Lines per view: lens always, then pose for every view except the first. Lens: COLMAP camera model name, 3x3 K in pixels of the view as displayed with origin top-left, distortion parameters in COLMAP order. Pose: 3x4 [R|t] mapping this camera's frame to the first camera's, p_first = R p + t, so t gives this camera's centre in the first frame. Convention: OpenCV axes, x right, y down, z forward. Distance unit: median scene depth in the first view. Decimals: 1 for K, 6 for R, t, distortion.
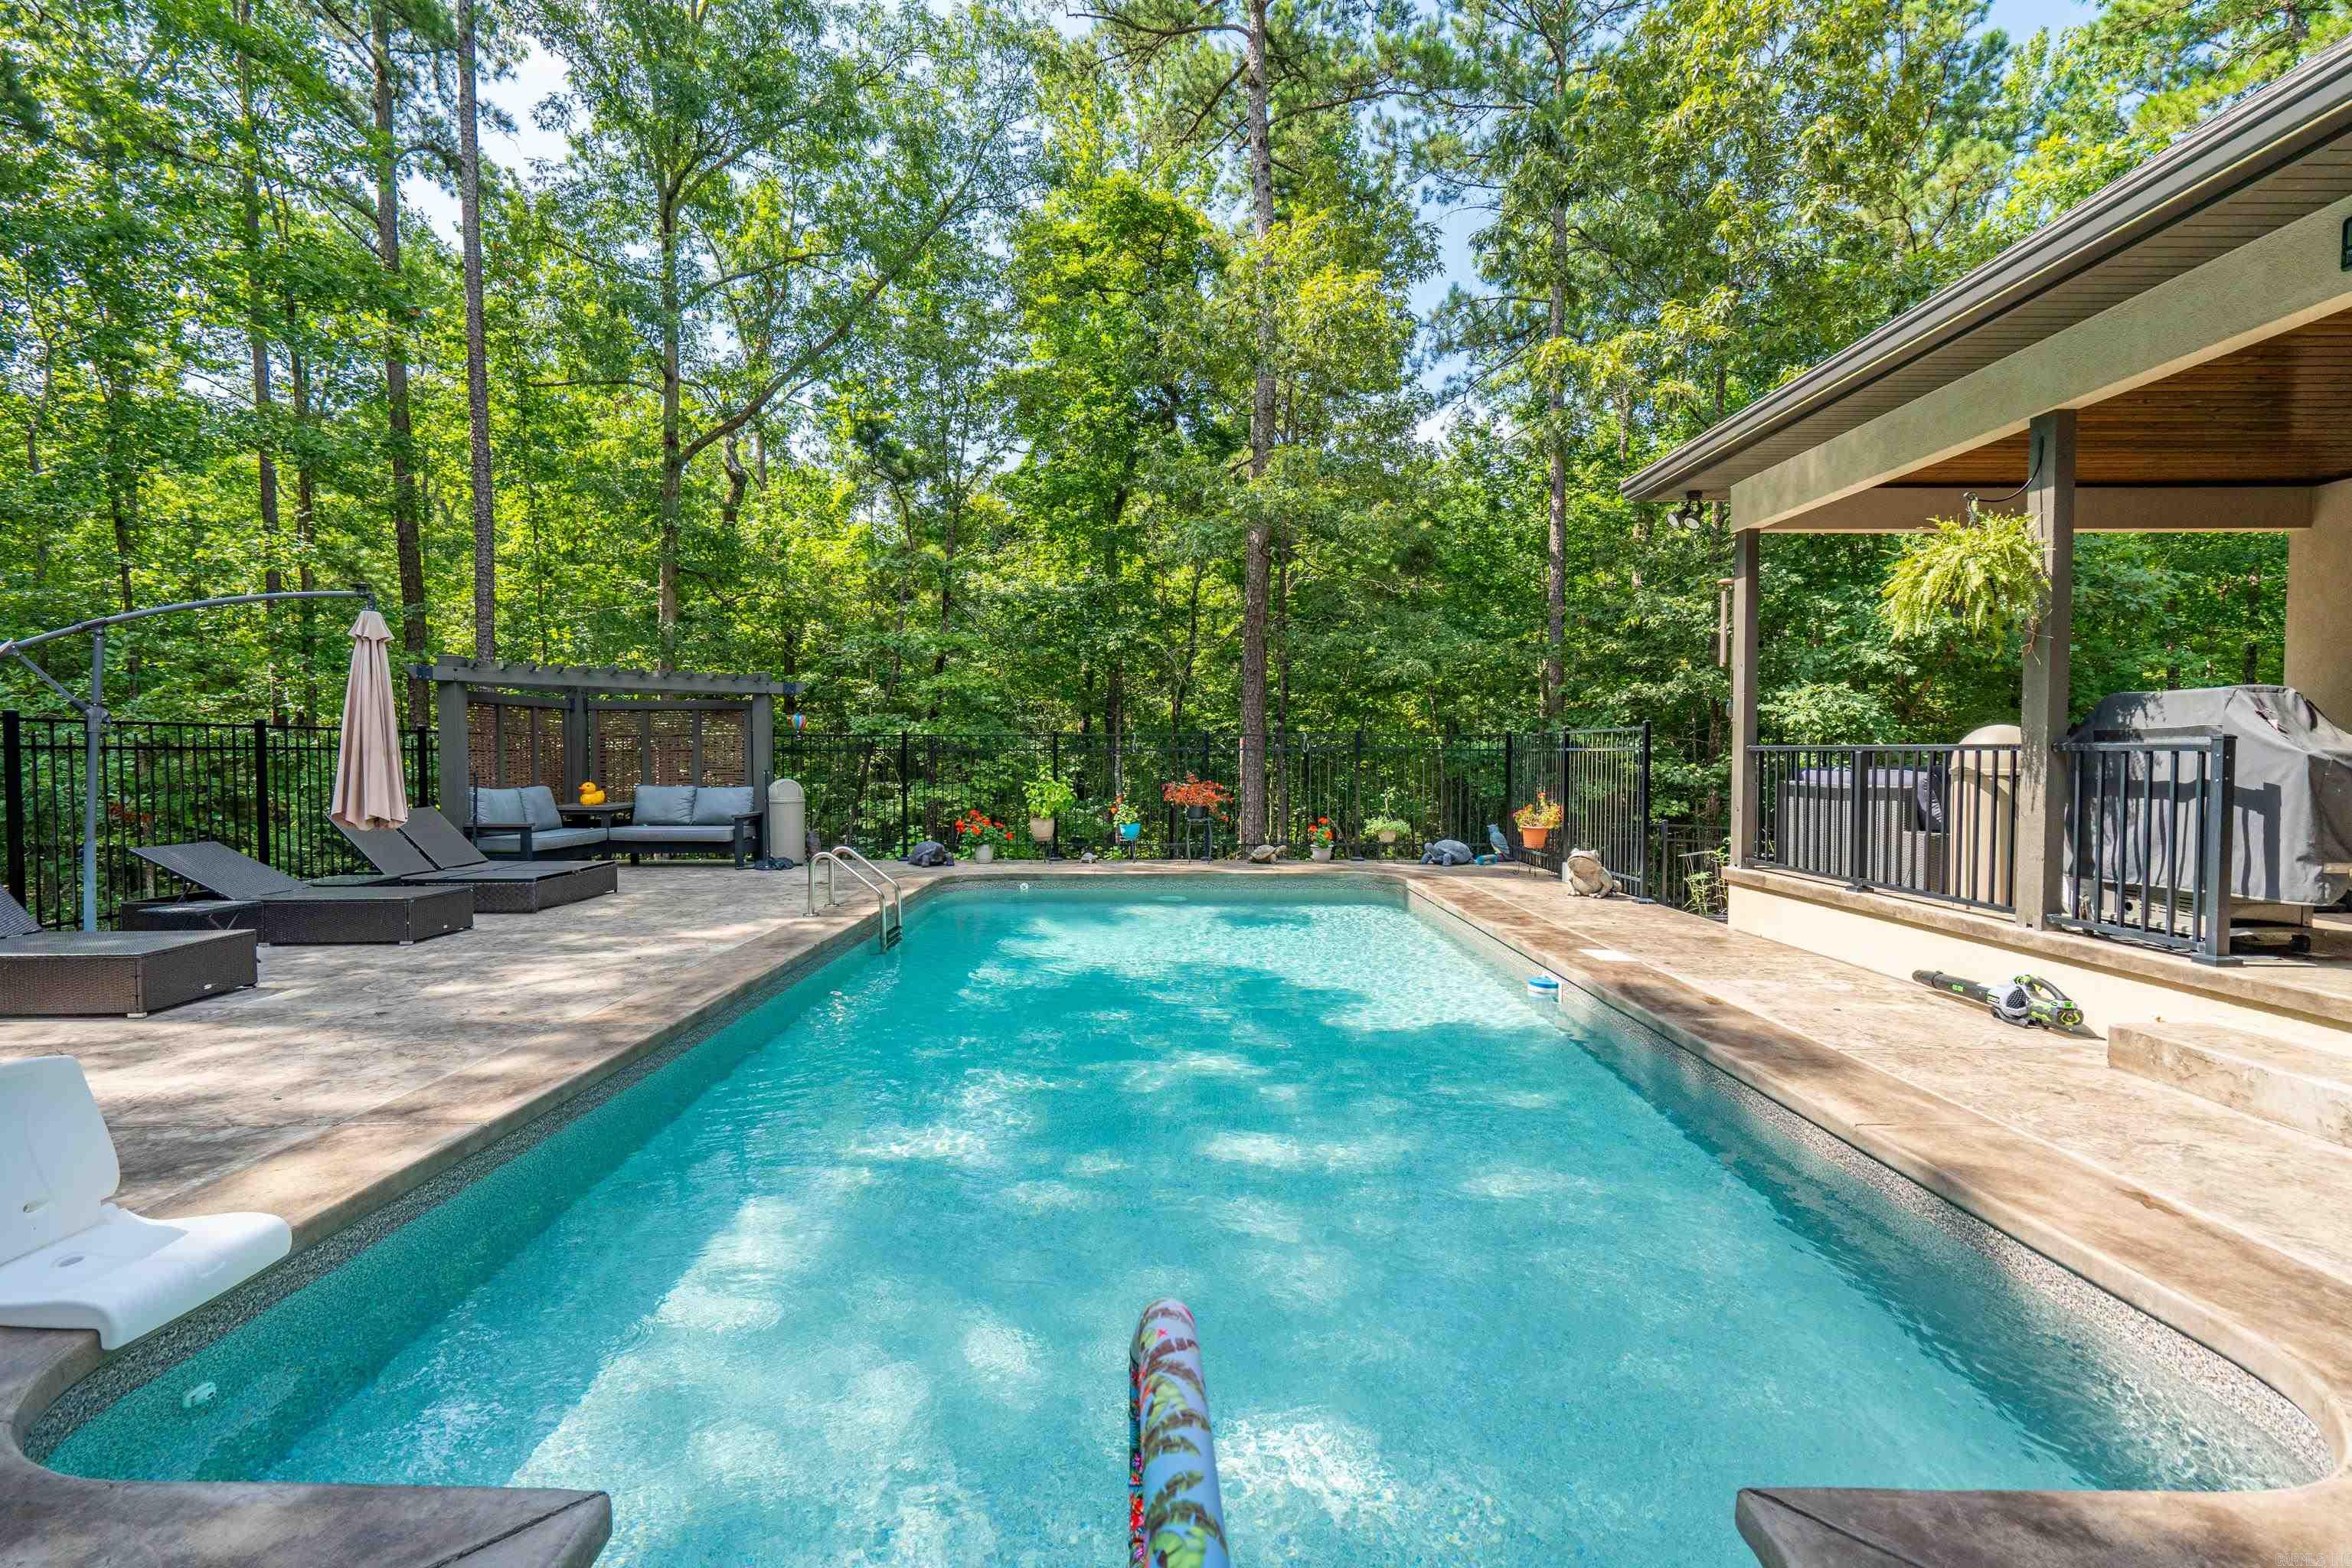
lens RADIAL K [[1076.1, 0, 1175.7], [0, 1076.1, 781.9], [0, 0, 1]] dist [-0.003909, 0.001197]
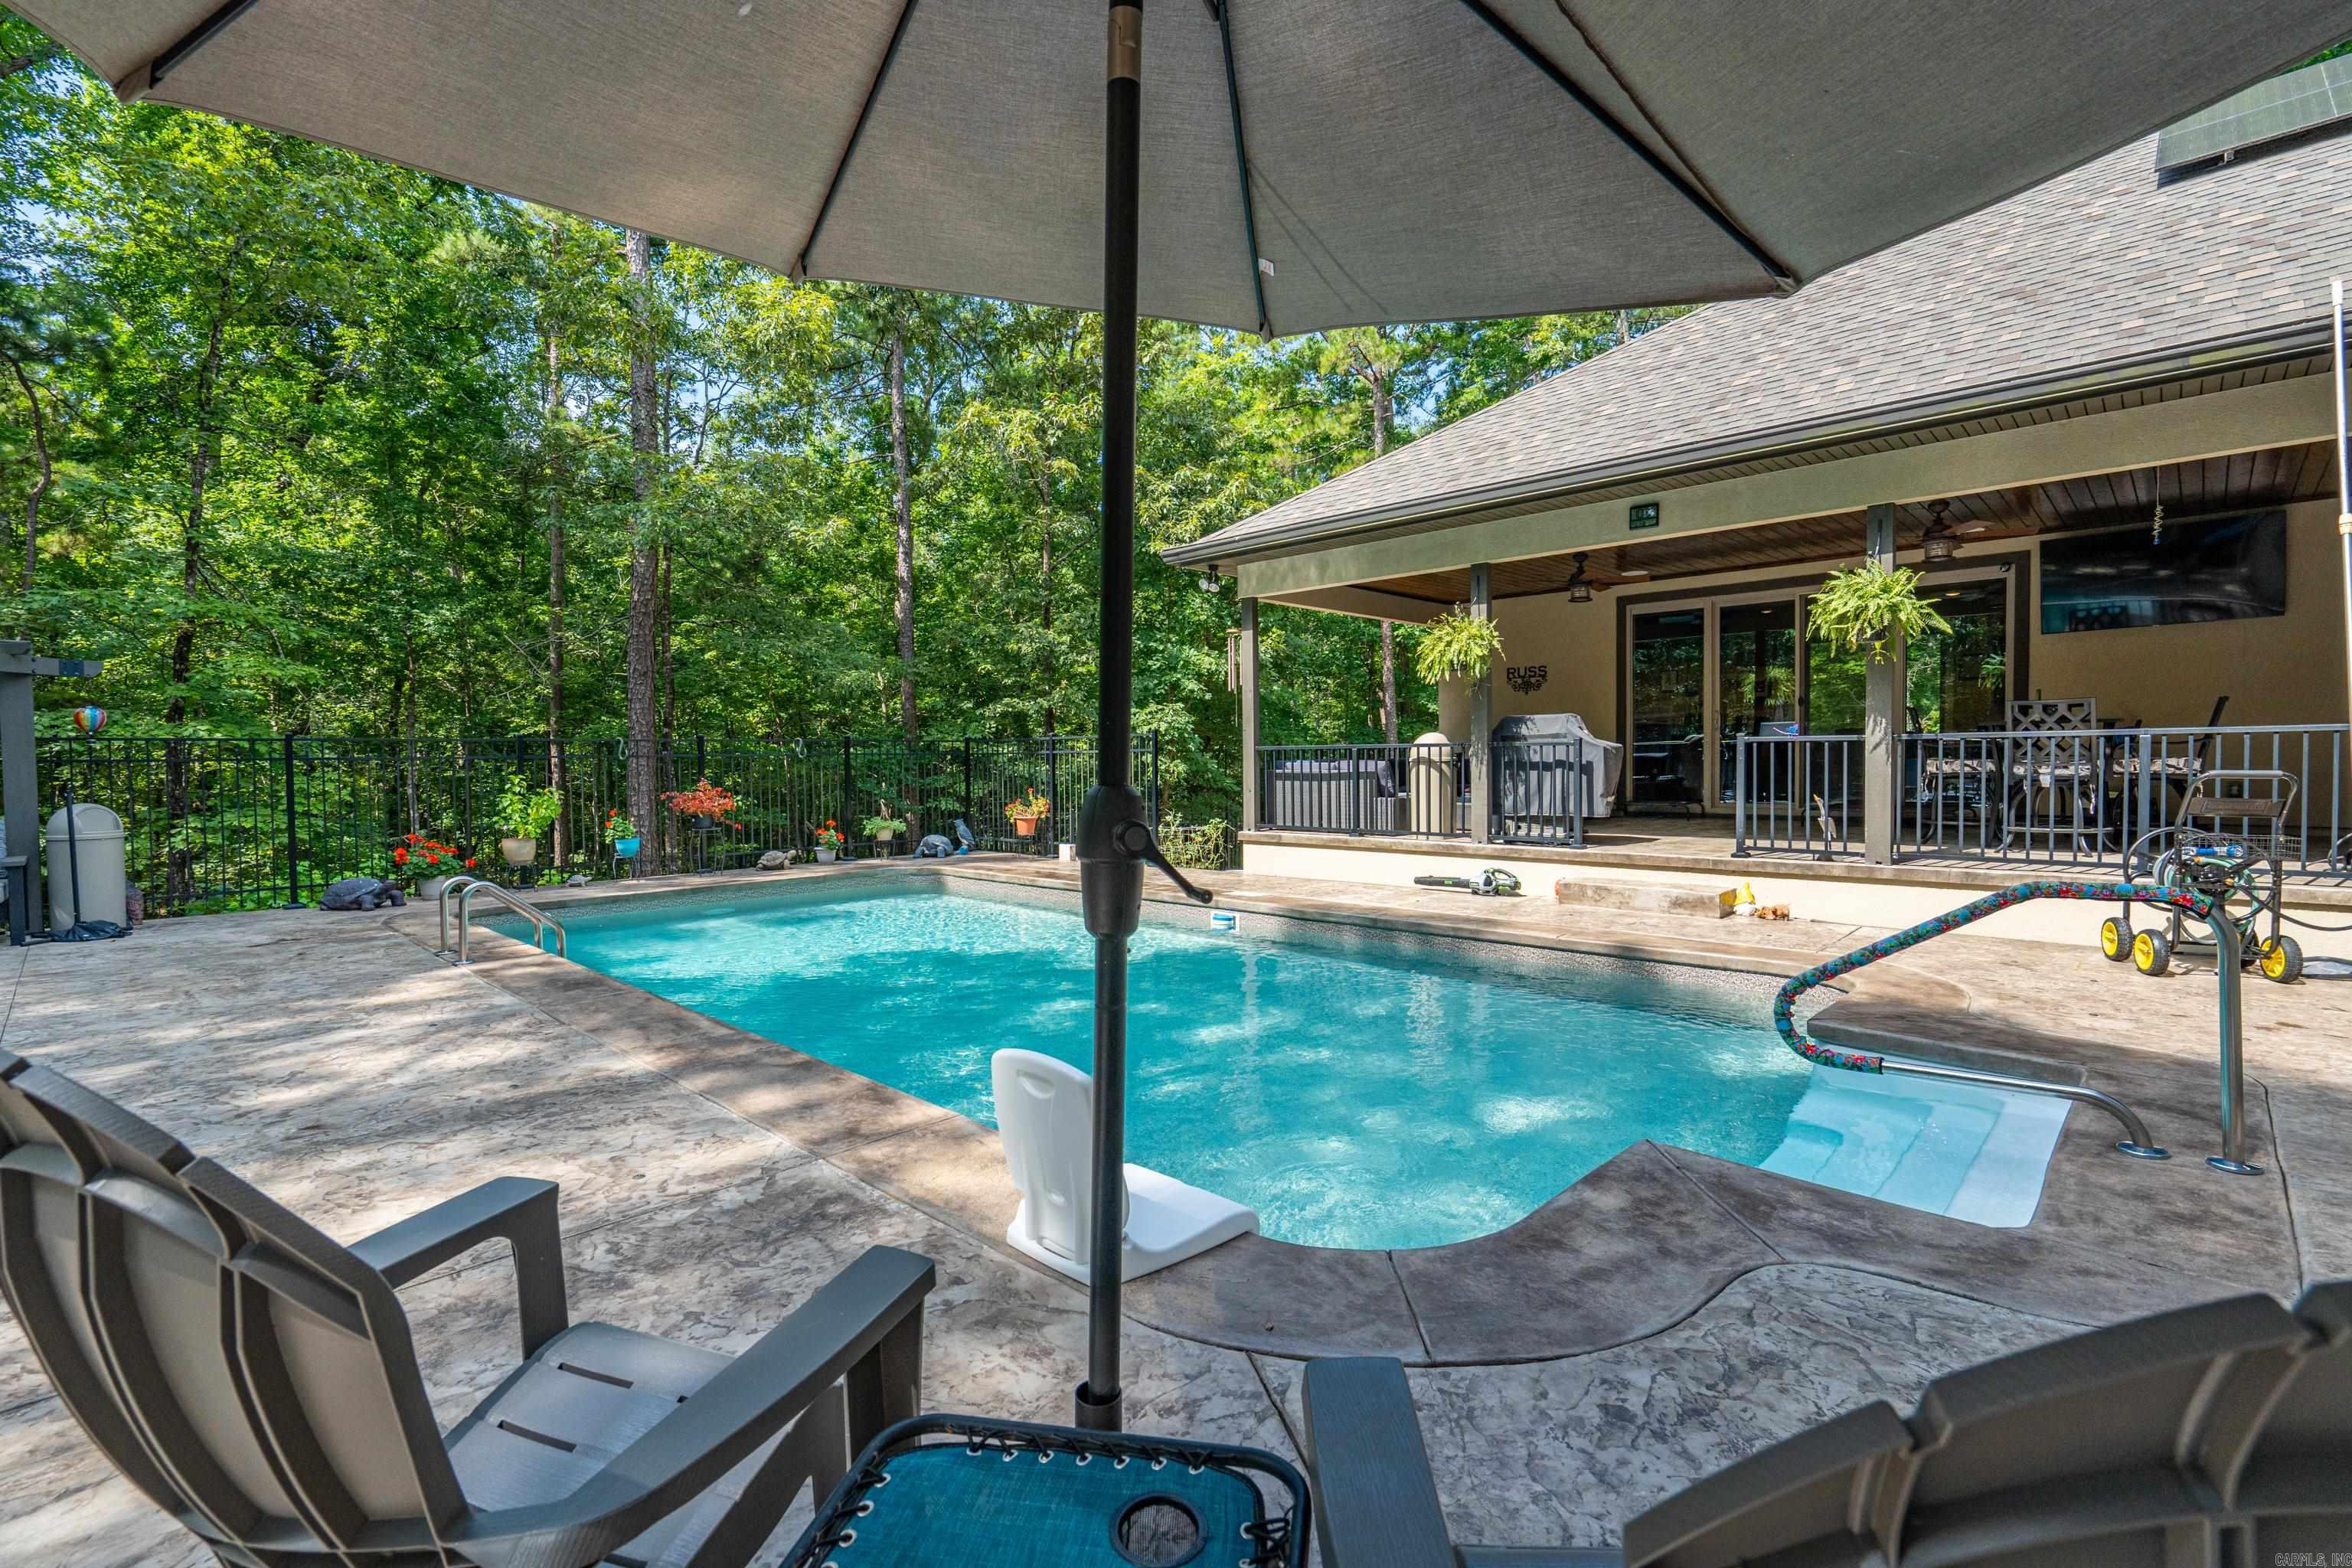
lens RADIAL K [[1076.1, 0, 1182.8], [0, 1076.1, 788.8], [0, 0, 1]] dist [-0.003909, 0.001197]
pose [[0.687314, -0.030550, 0.725717, -0.582514], [0.032500, 0.999408, 0.011292, 0.003669], [-0.725633, 0.015825, 0.687900, 0.071513]]
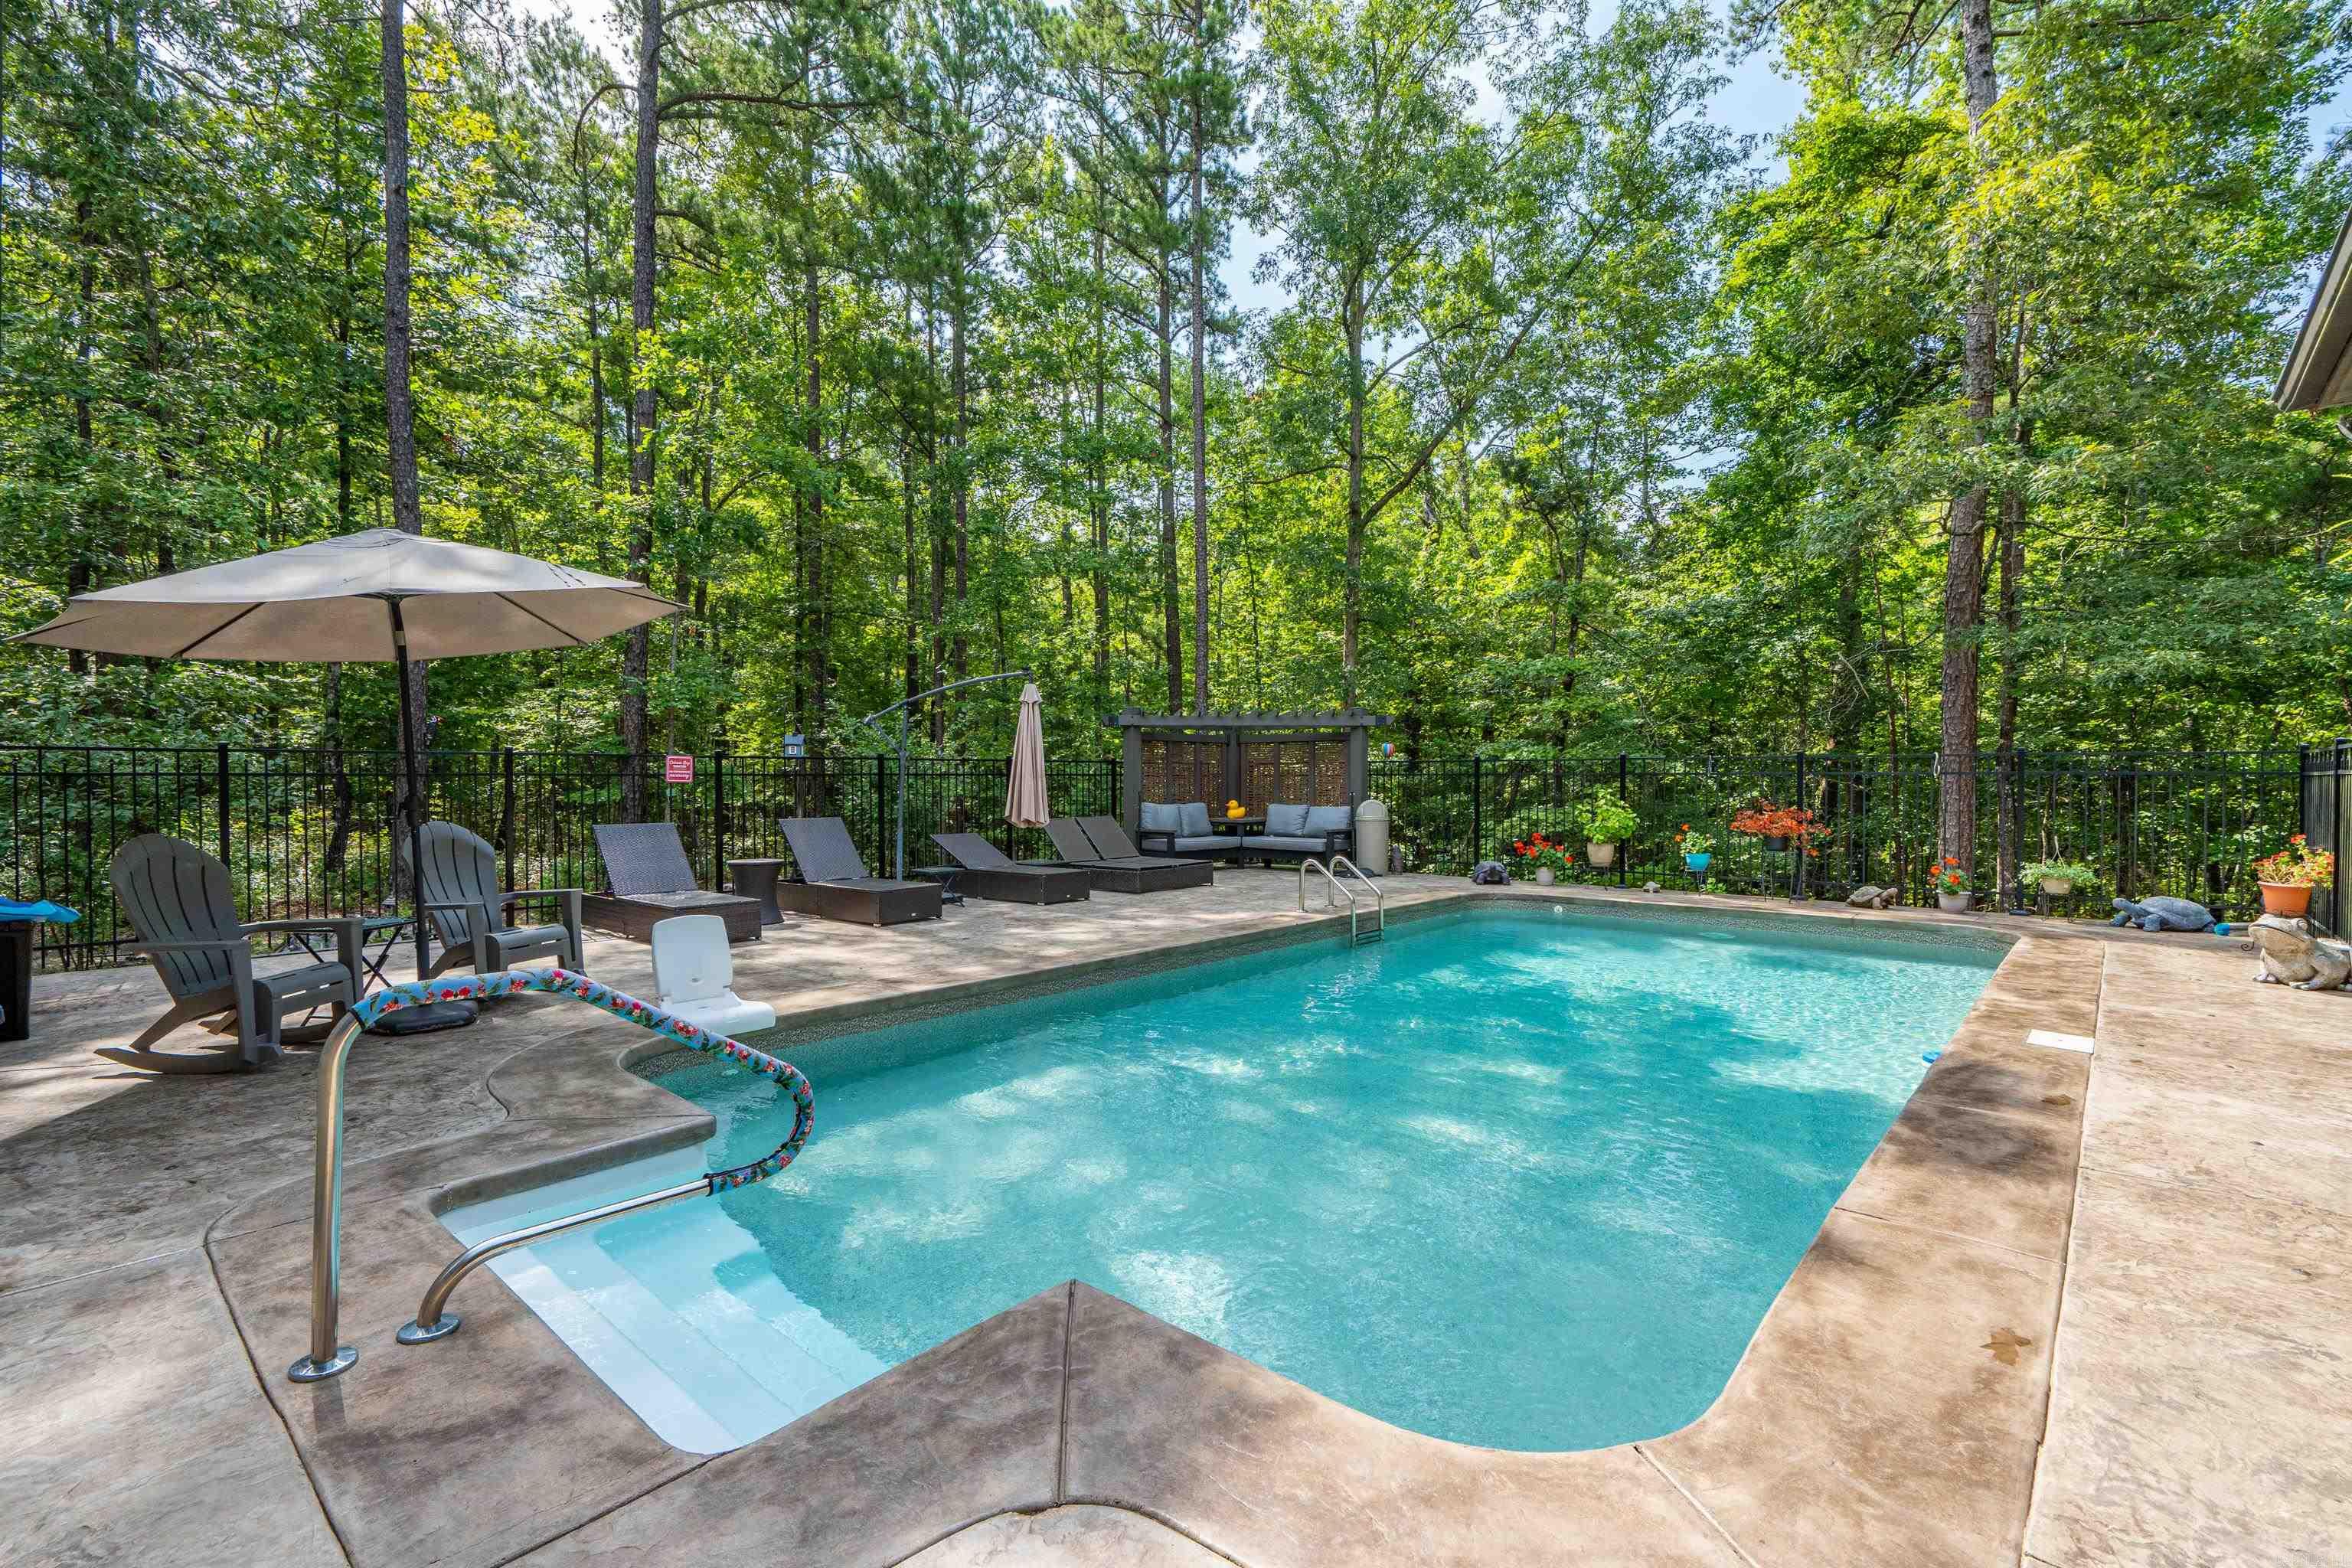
lens RADIAL K [[1076.1, 0, 1156.6], [0, 1076.1, 783.8], [0, 0, 1]] dist [-0.003909, 0.001197]
pose [[0.738923, 0.004145, -0.673777, 0.369565], [-0.018027, 0.999745, -0.013619, -0.000320], [0.673549, 0.022209, 0.738809, -0.005945]]
